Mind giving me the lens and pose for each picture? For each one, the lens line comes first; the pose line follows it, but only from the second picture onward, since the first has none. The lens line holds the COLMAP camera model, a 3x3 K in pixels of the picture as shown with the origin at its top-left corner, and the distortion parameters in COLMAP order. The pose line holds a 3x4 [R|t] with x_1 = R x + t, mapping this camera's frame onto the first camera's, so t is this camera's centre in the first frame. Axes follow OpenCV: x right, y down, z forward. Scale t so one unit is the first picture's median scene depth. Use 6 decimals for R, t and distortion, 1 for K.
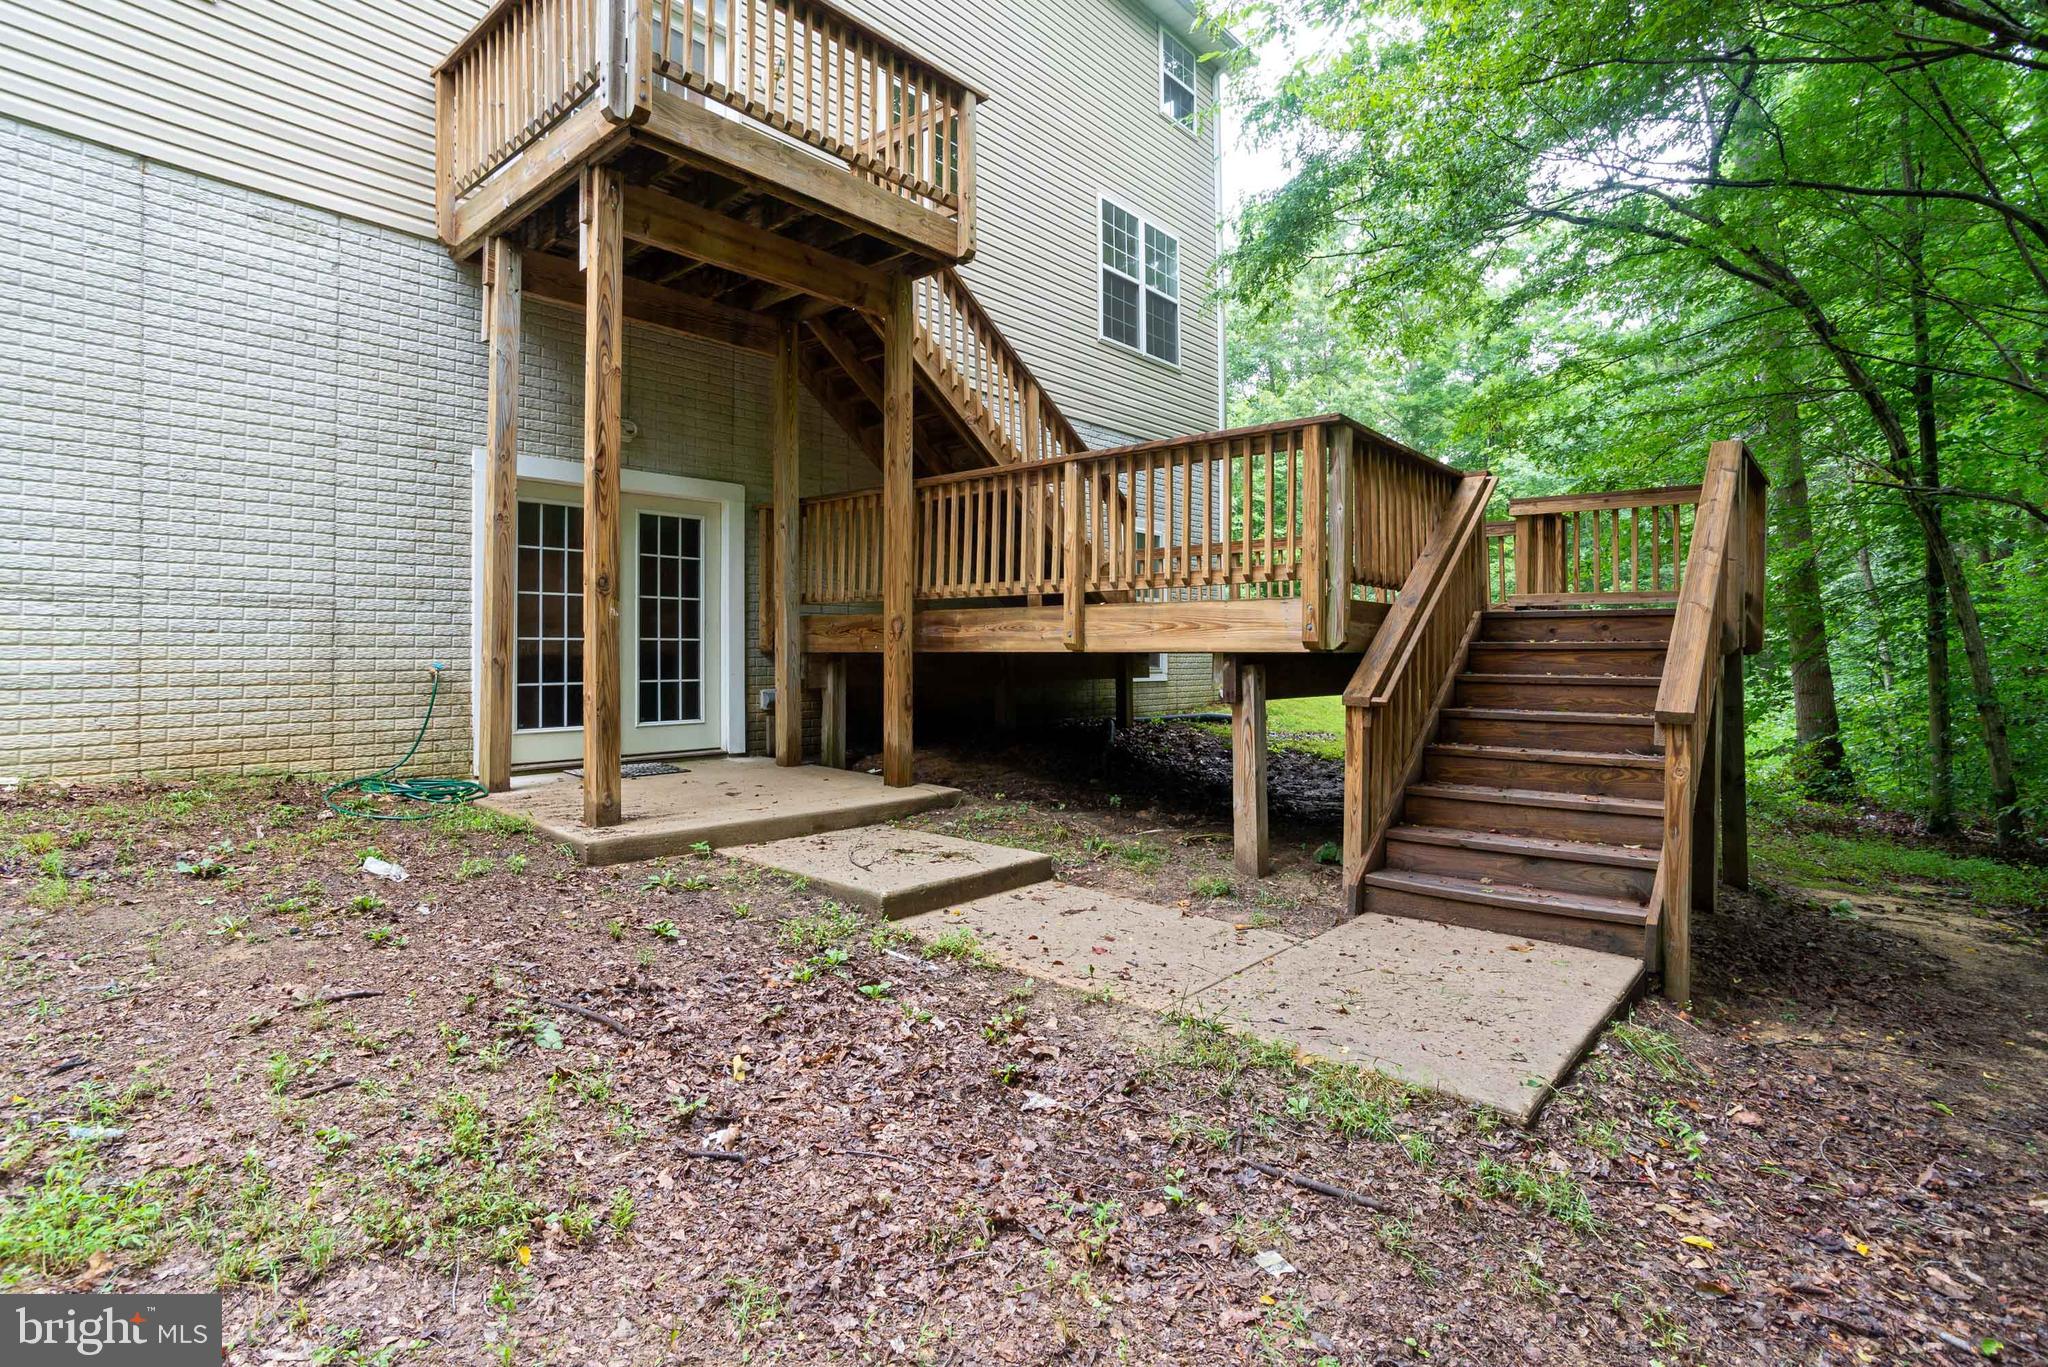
lens RADIAL K [[1003.5, 0, 1018.8], [0, 1003.5, 666.2], [0, 0, 1]] dist [-0.026468, 0.011387]
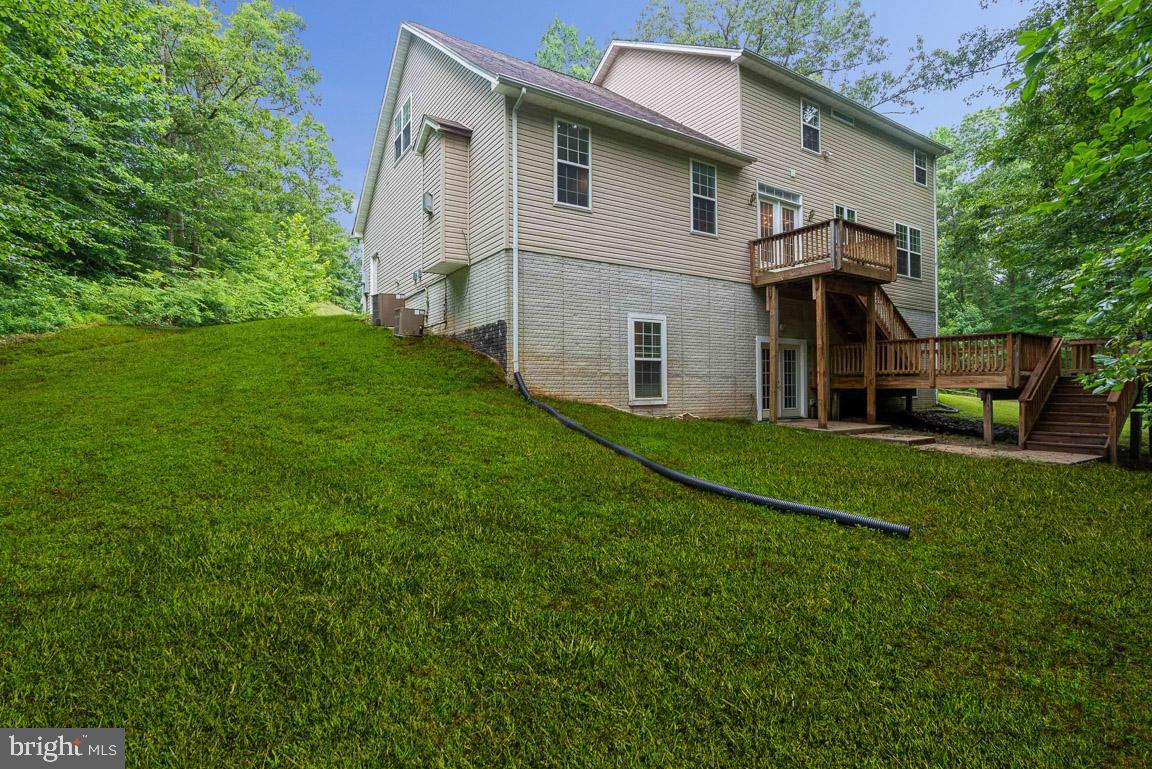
lens RADIAL K [[564.5, 0, 574.9], [0, 564.5, 395.4], [0, 0, 1]] dist [-0.026468, 0.011387]
pose [[0.961793, -0.000463, -0.273779, -0.713269], [0.000962, 0.999998, 0.001688, 0.008564], [0.273778, -0.001887, 0.961791, -1.510618]]
